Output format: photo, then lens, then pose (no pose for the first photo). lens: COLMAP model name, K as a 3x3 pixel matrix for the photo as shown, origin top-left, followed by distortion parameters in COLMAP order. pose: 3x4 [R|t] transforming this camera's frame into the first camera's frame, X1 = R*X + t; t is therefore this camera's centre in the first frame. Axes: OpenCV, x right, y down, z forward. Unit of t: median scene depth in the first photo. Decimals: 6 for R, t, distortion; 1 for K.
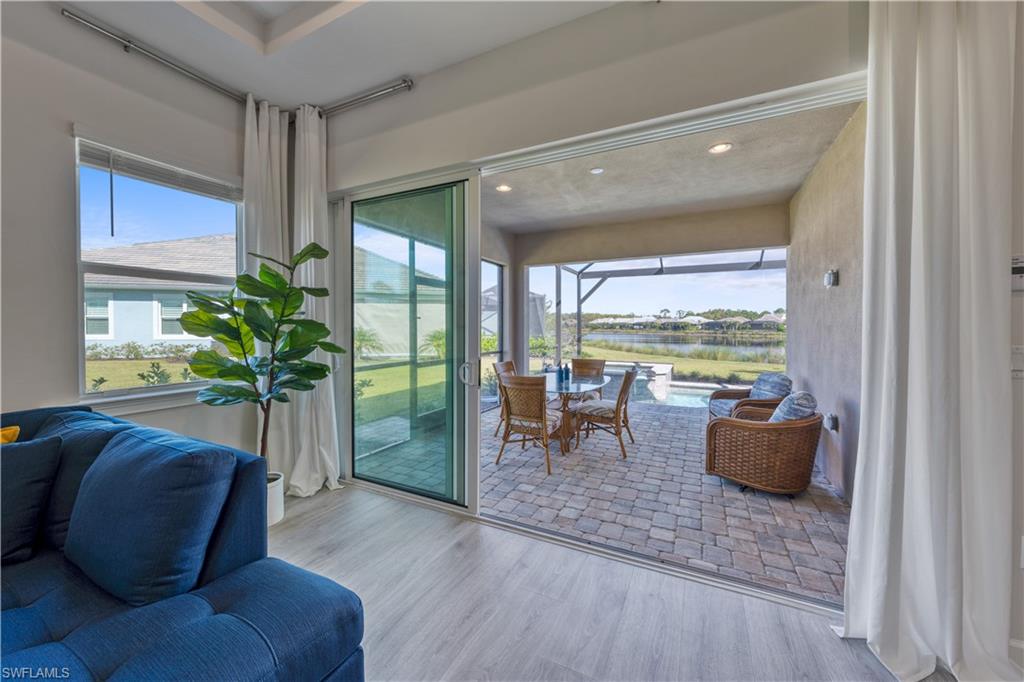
lens RADIAL K [[363.1, 0, 501.6], [0, 363.1, 332.1], [0, 0, 1]] dist [0.014067, 0.000084]
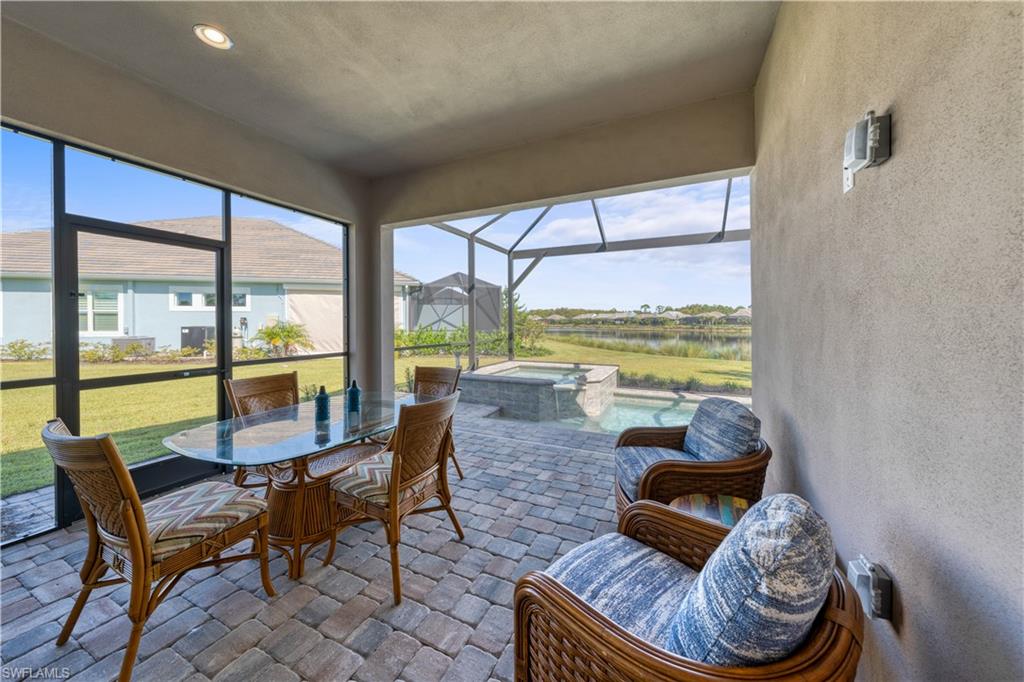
lens RADIAL K [[356.5, 0, 510.1], [0, 356.5, 325.8], [0, 0, 1]] dist [-0.000193, -0.000007]
pose [[0.998814, -0.002506, 0.048621, 0.110849], [0.002820, 0.999976, -0.006389, 0.003110], [-0.048604, 0.006519, 0.998797, 0.137154]]
